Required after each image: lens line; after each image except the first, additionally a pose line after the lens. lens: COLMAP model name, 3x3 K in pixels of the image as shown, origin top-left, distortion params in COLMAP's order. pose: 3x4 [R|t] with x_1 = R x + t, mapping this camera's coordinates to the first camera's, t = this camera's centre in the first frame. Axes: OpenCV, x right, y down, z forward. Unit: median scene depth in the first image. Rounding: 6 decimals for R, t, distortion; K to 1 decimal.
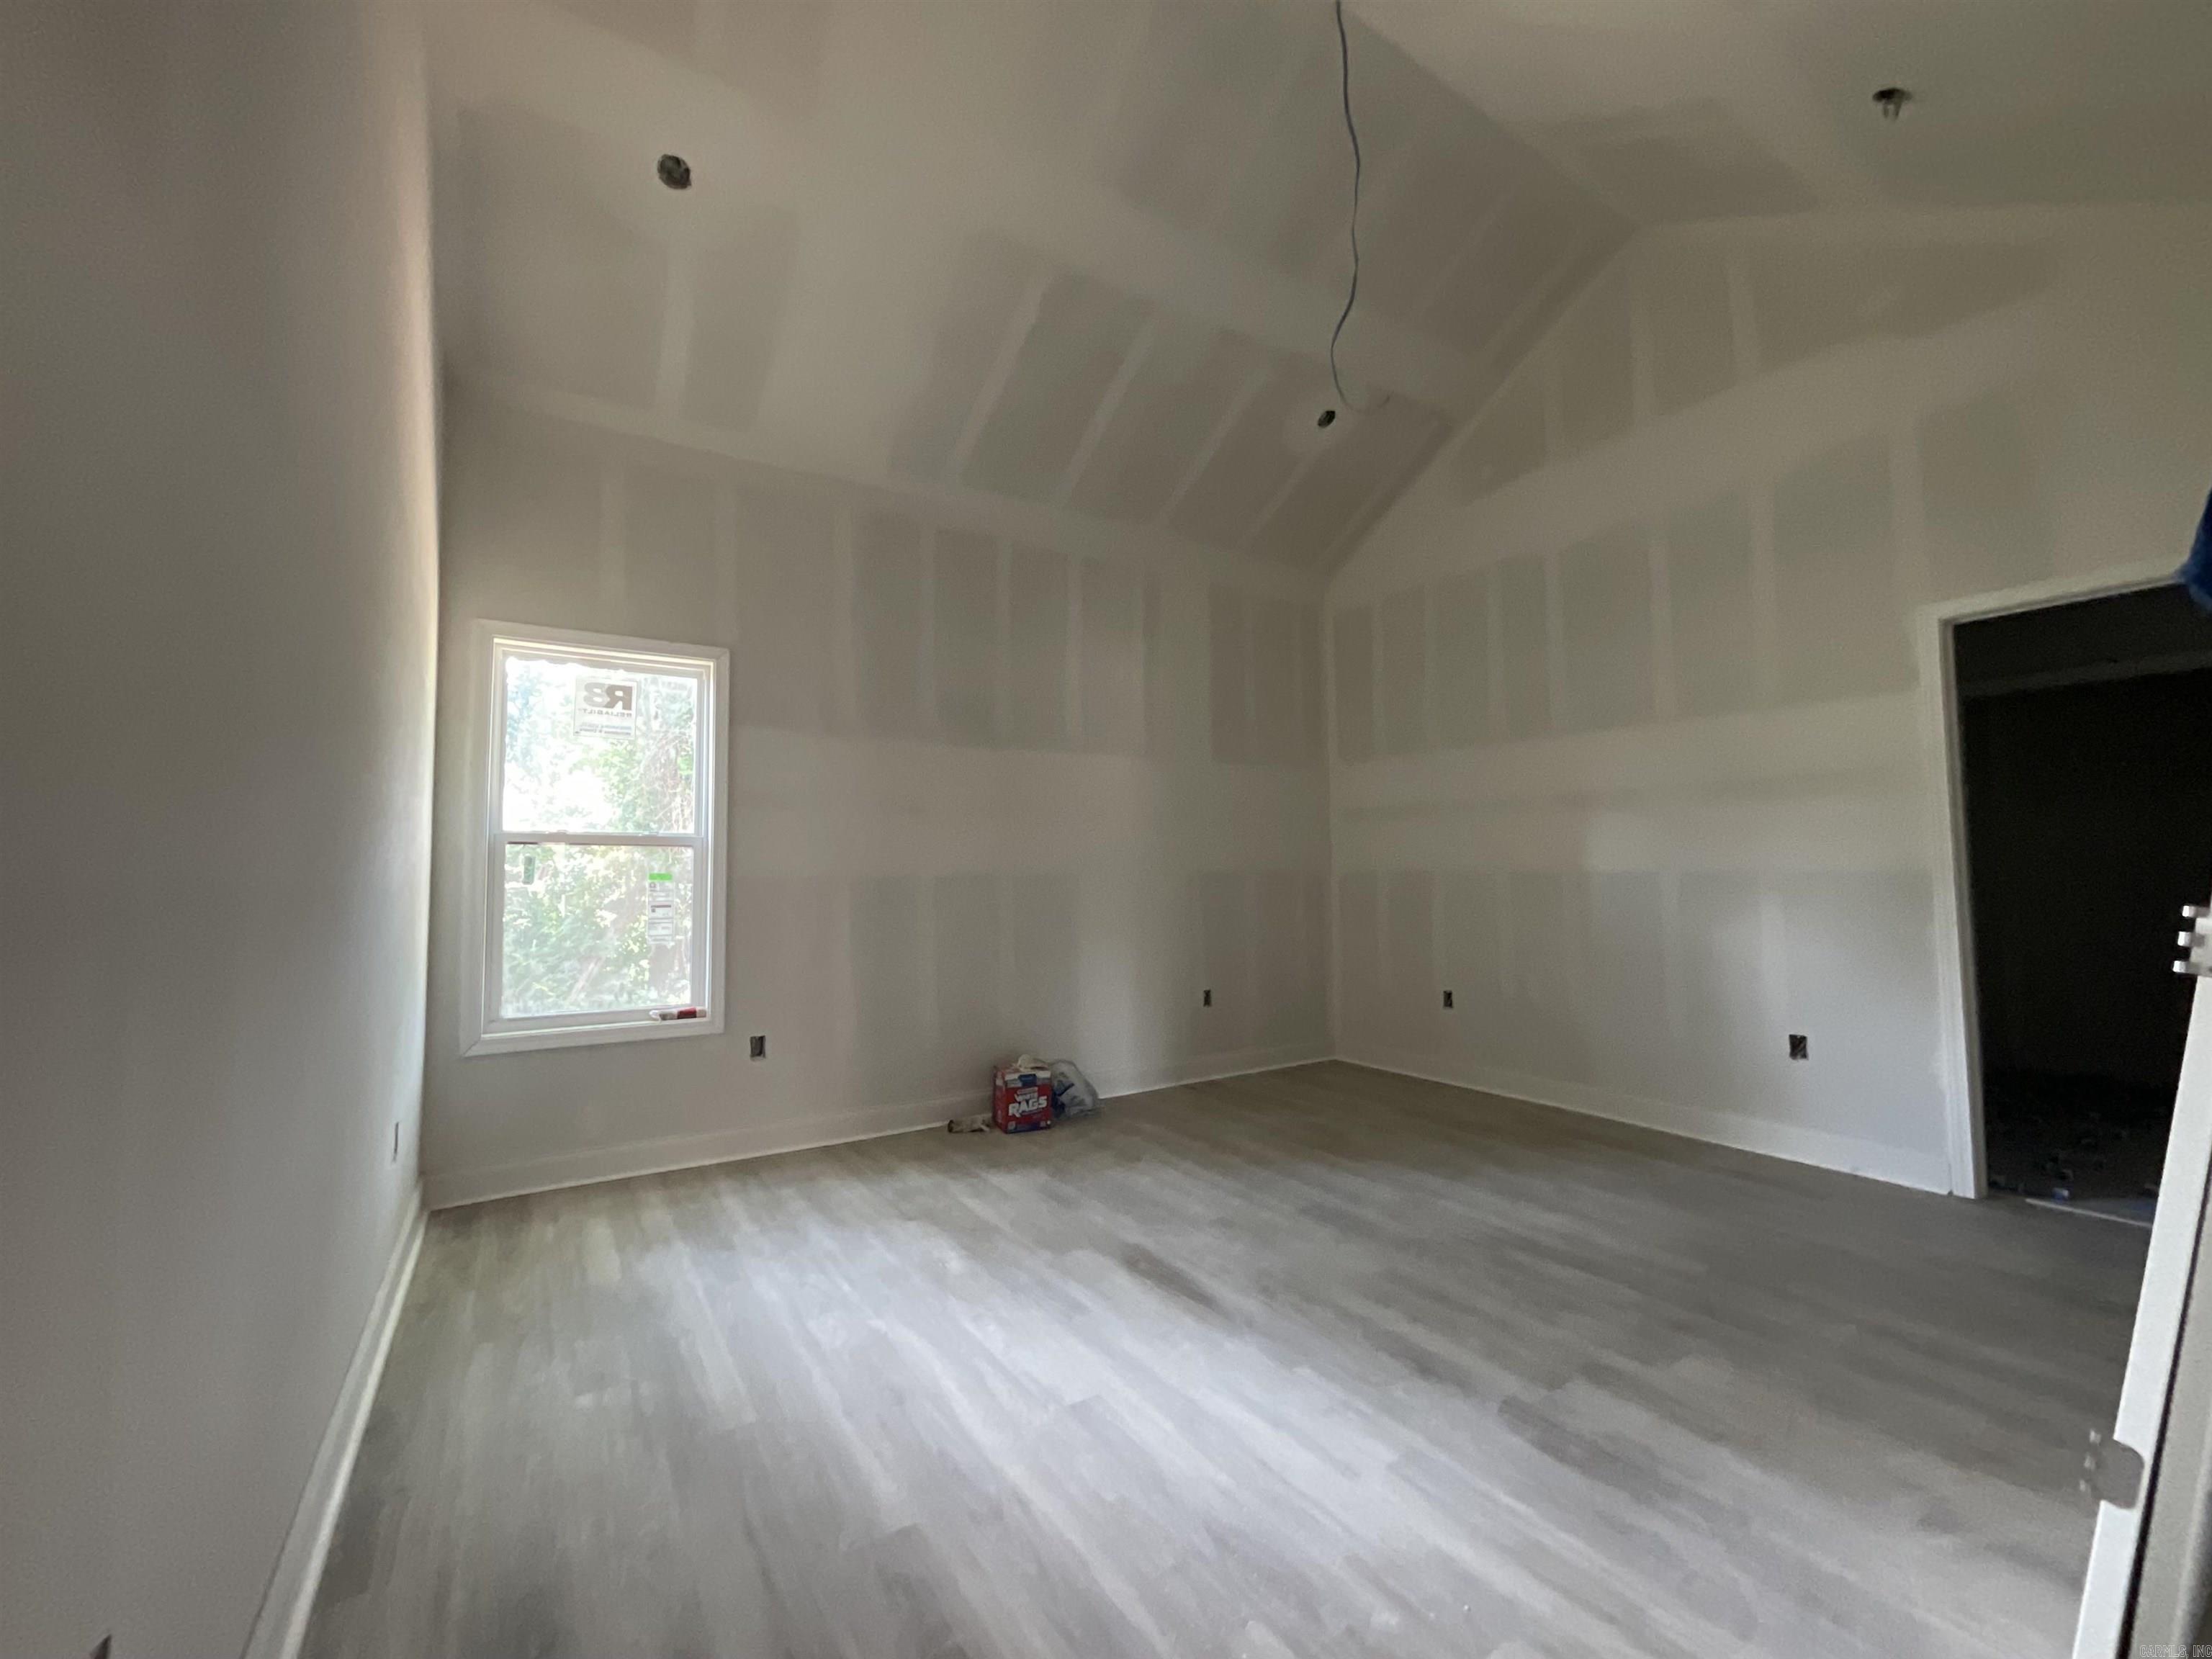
lens RADIAL K [[902.7, 0, 1104.3], [0, 902.7, 832.9], [0, 0, 1]] dist [-0.014308, 0.015012]
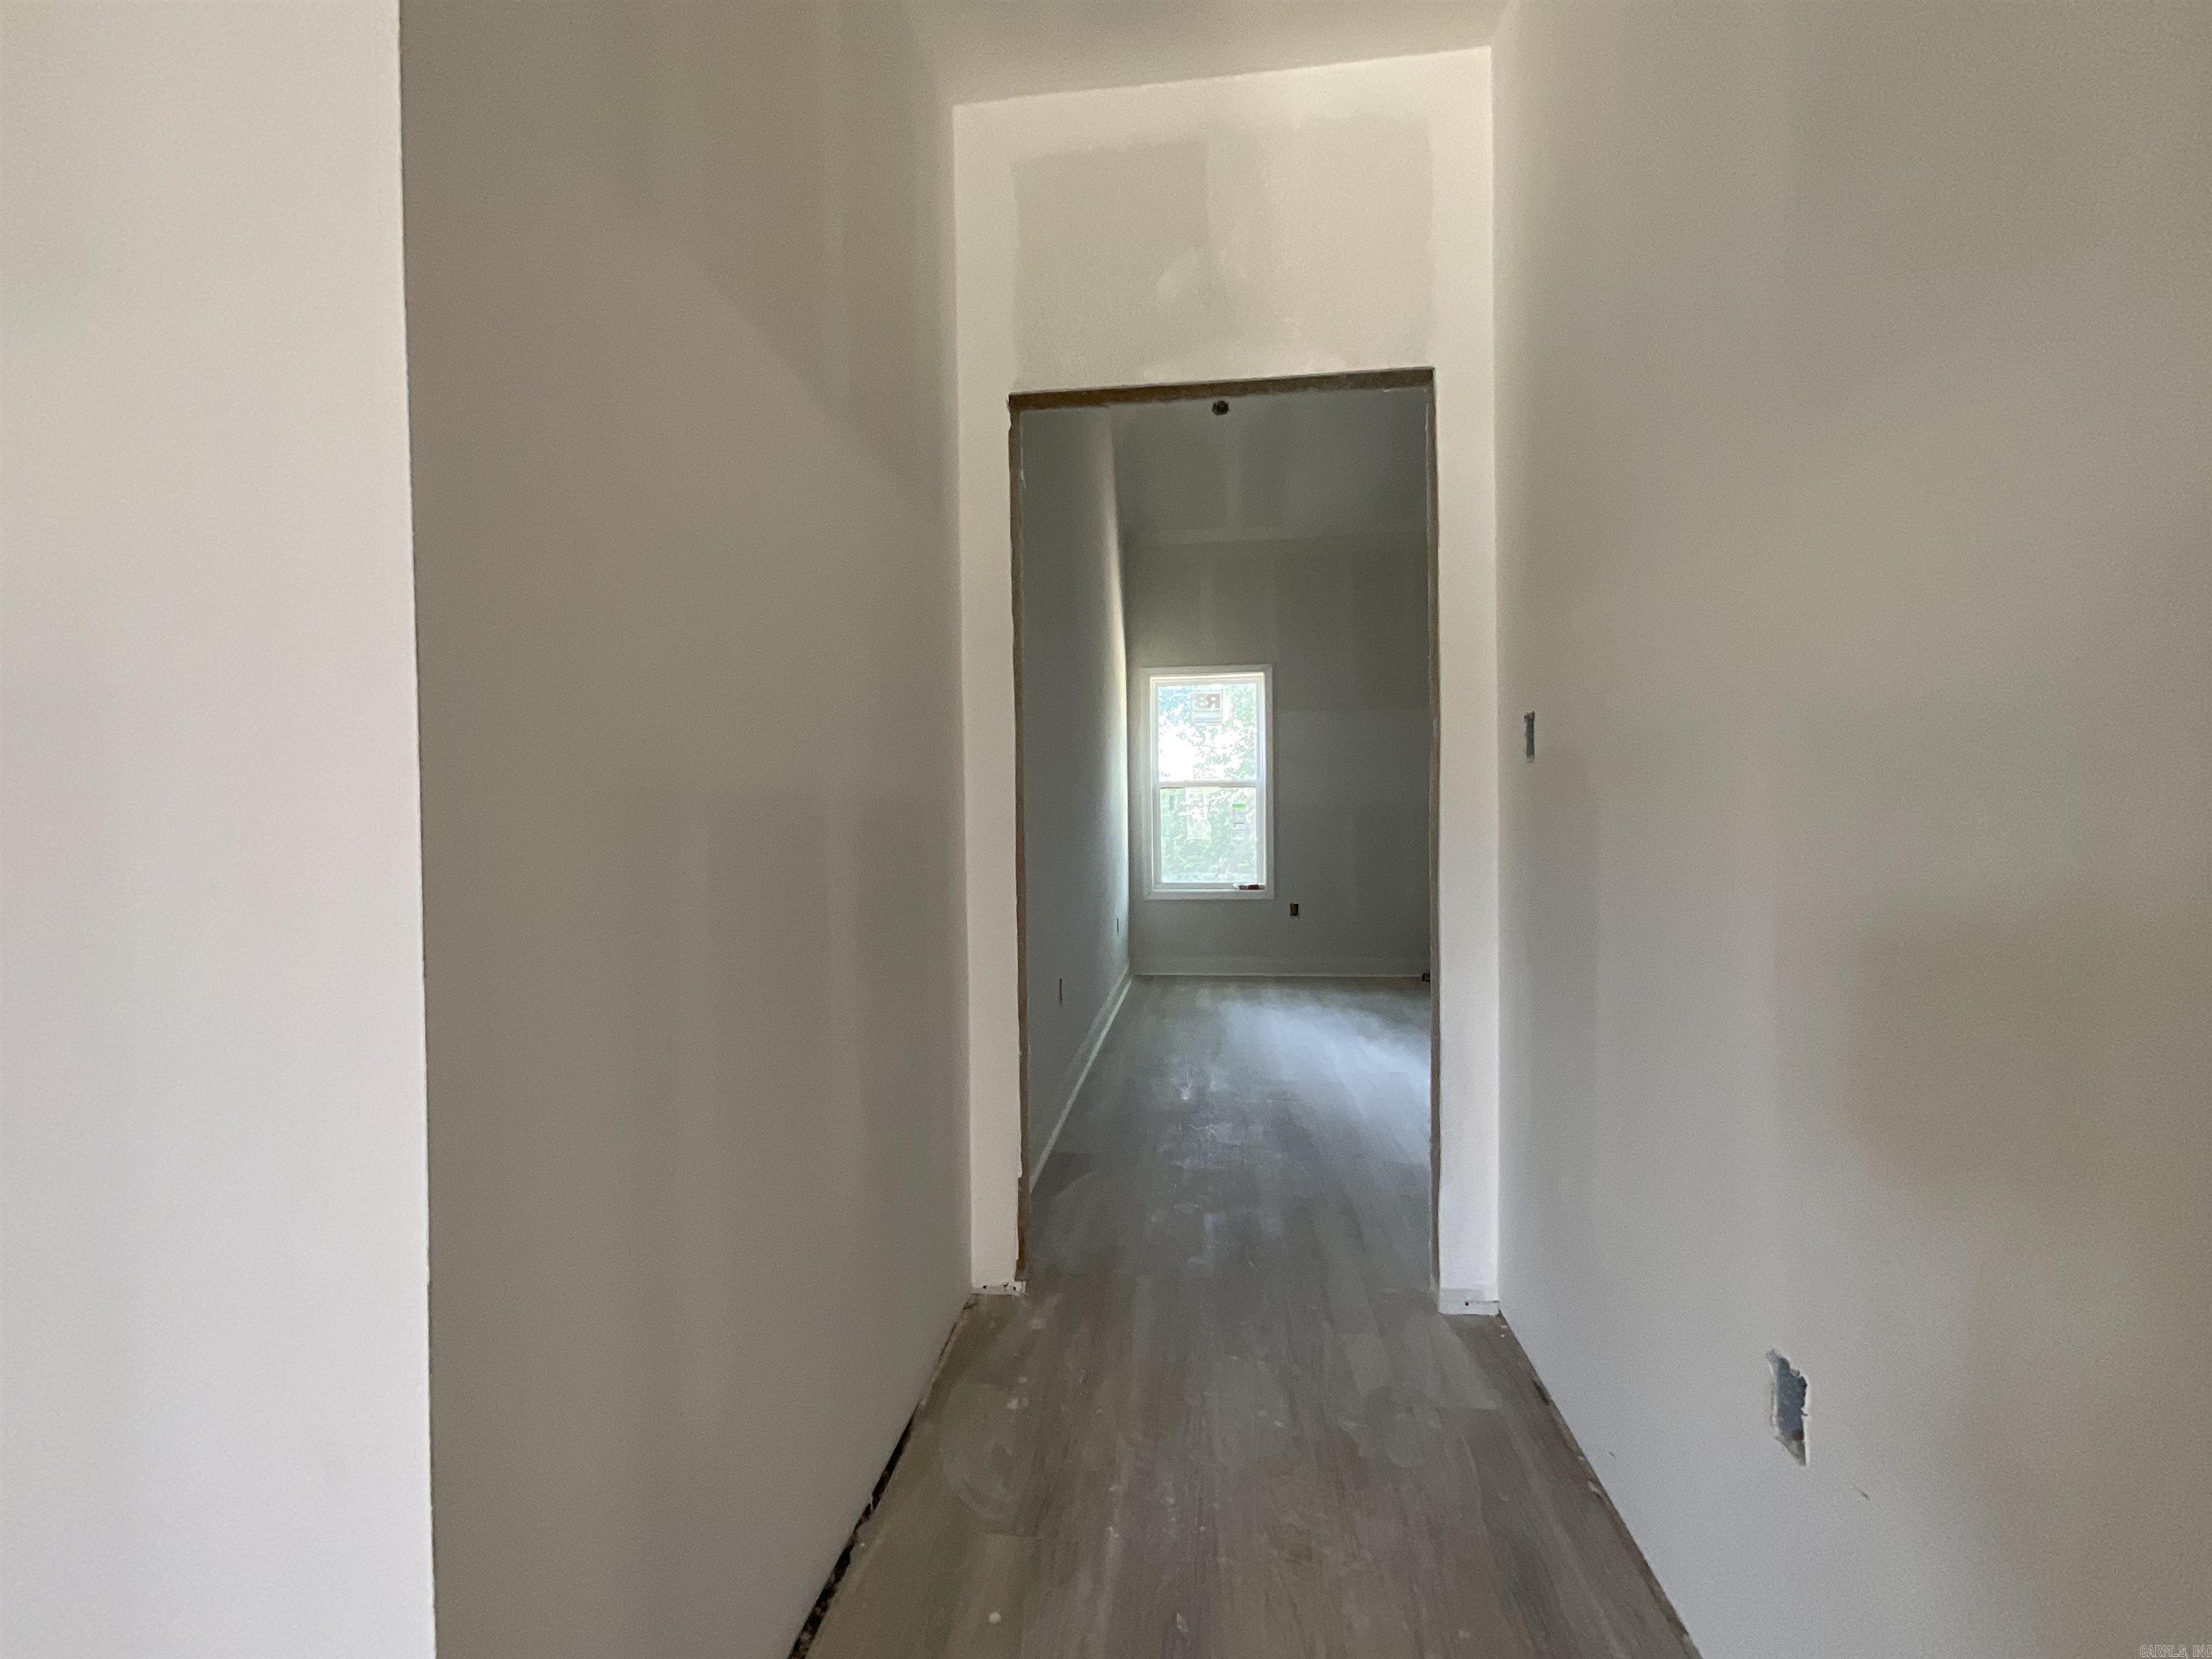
lens RADIAL K [[900.8, 0, 1106.0], [0, 900.8, 829.5], [0, 0, 1]] dist [-0.009232, 0.007338]
pose [[0.775153, 0.005812, -0.631747, 0.439855], [0.039558, 0.997549, 0.057715, -0.016064], [0.630534, -0.069729, 0.773023, -0.533252]]
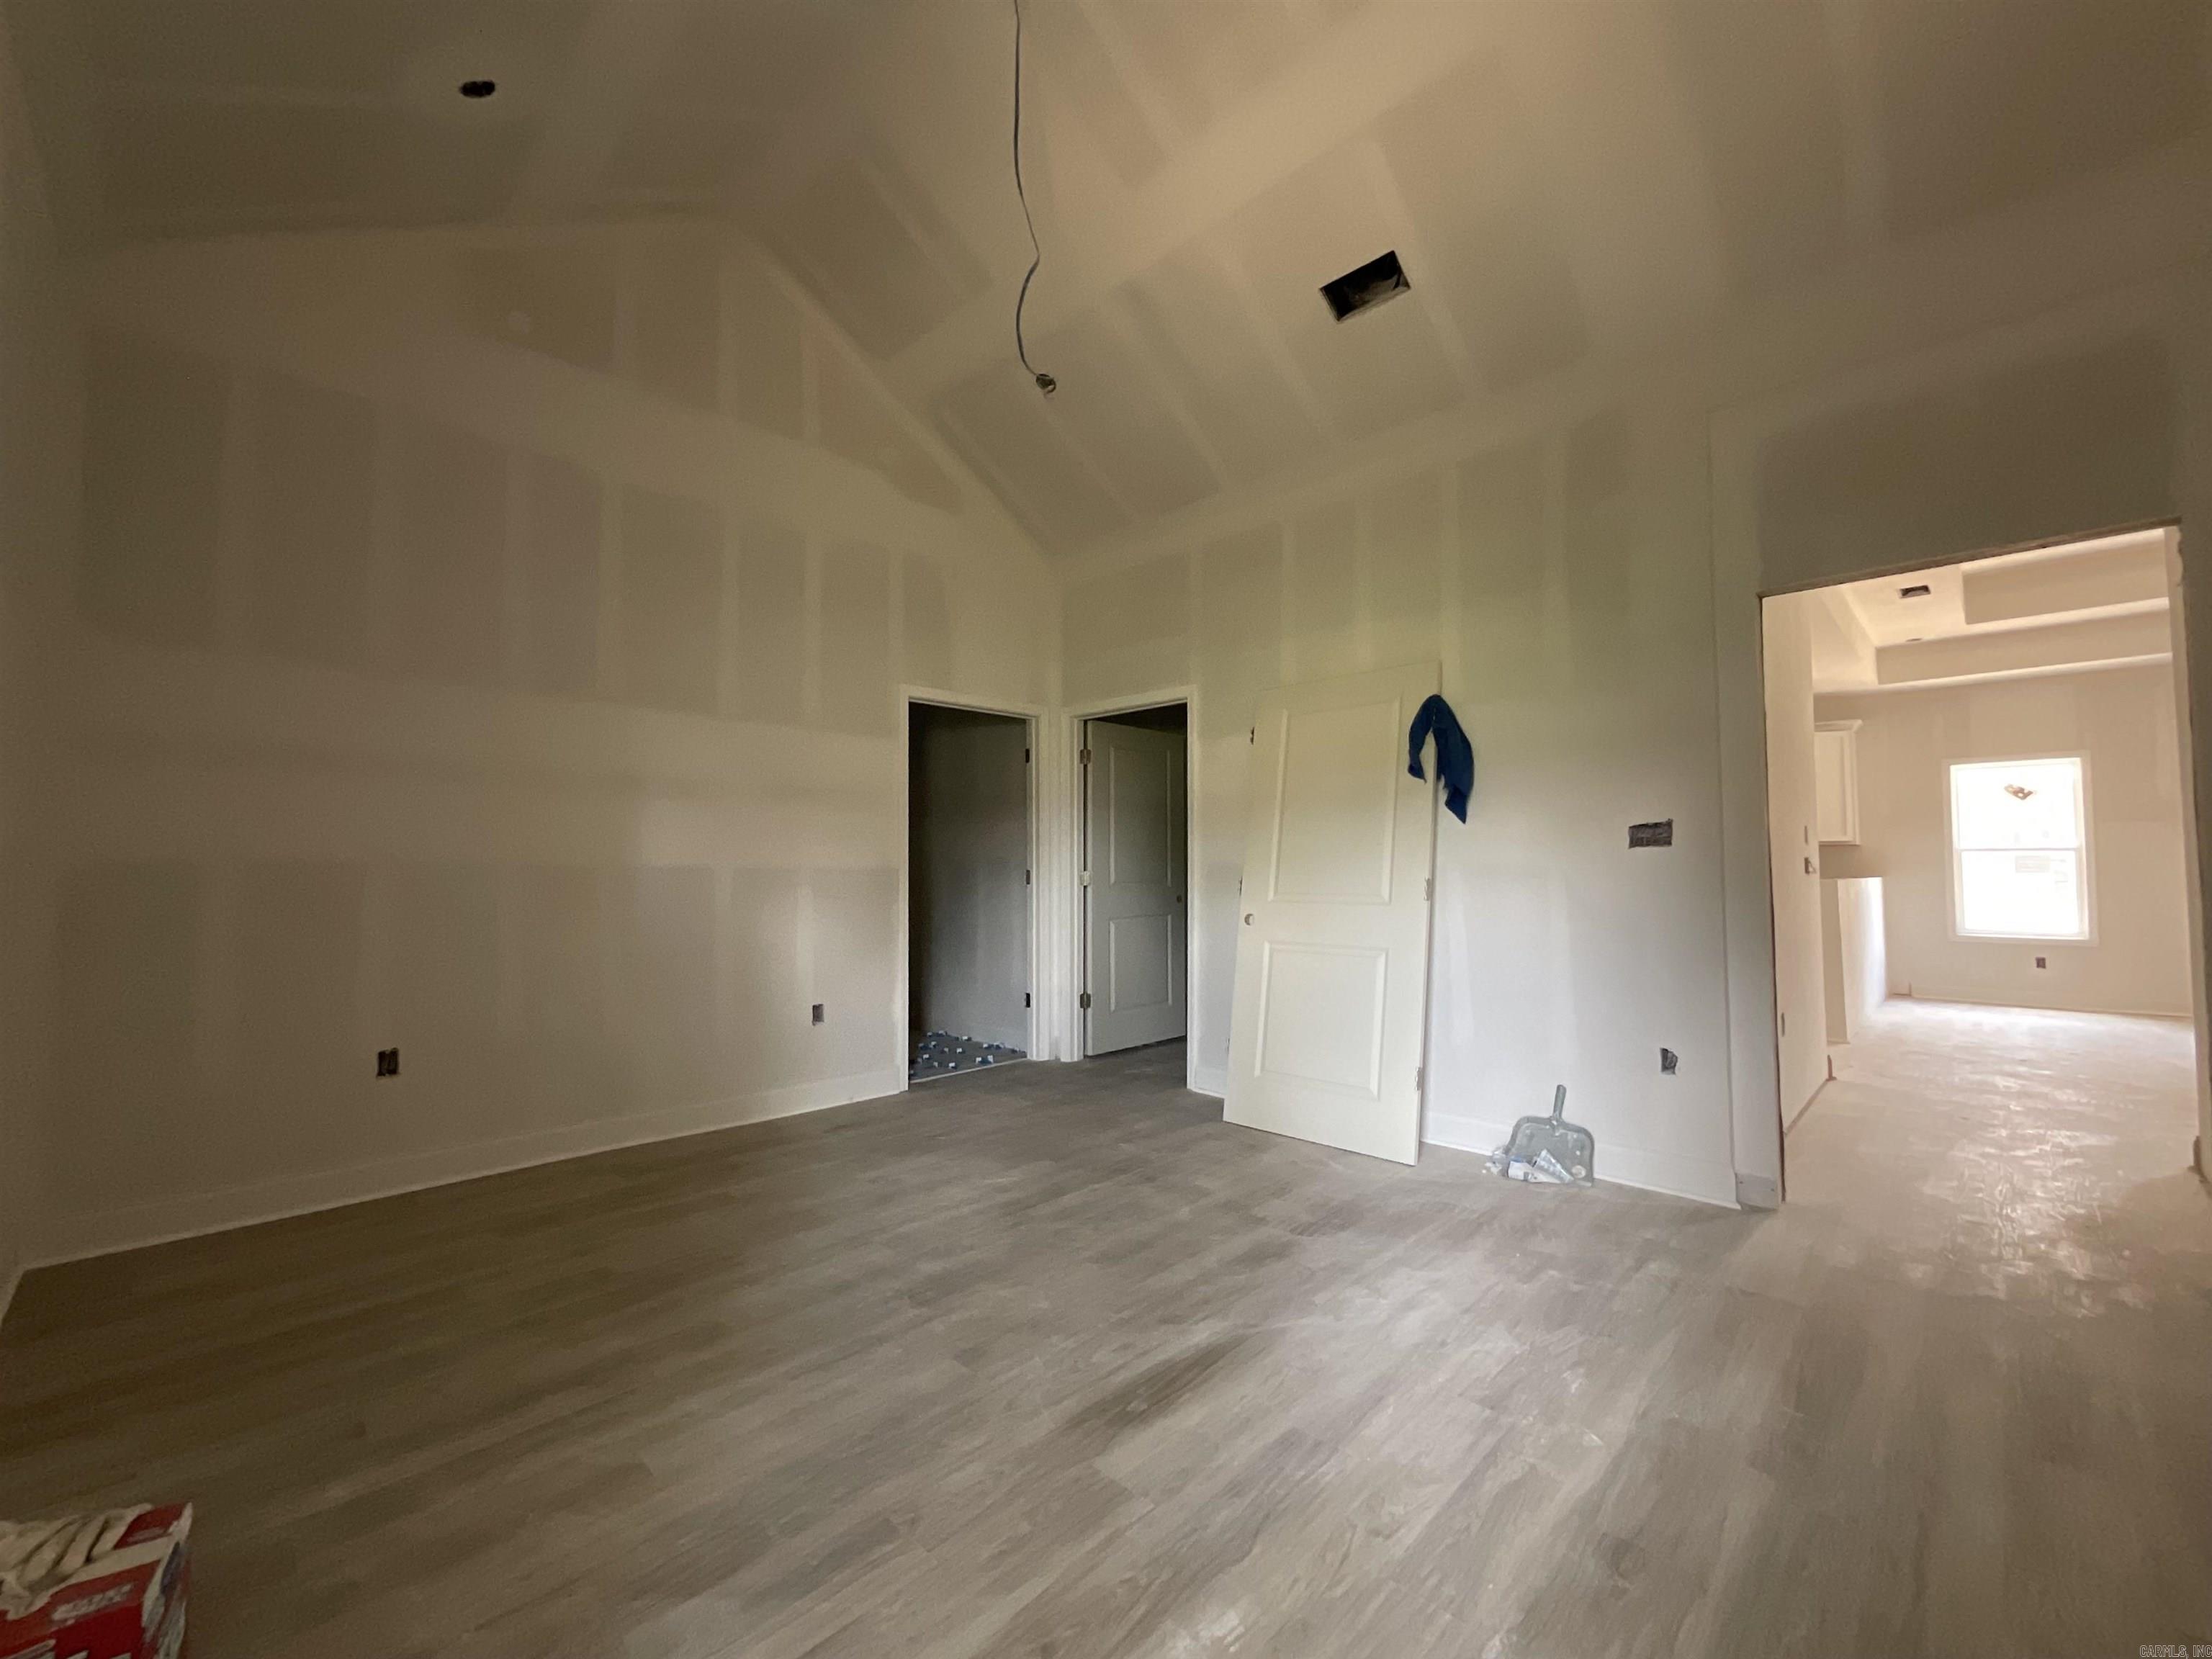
lens RADIAL K [[902.7, 0, 1104.3], [0, 902.7, 832.9], [0, 0, 1]] dist [-0.014308, 0.015012]
pose [[-0.222983, 0.050720, 0.973502, -0.562563], [-0.044816, 0.997056, -0.062212, 0.060289], [-0.973792, -0.057500, -0.220053, 1.015390]]
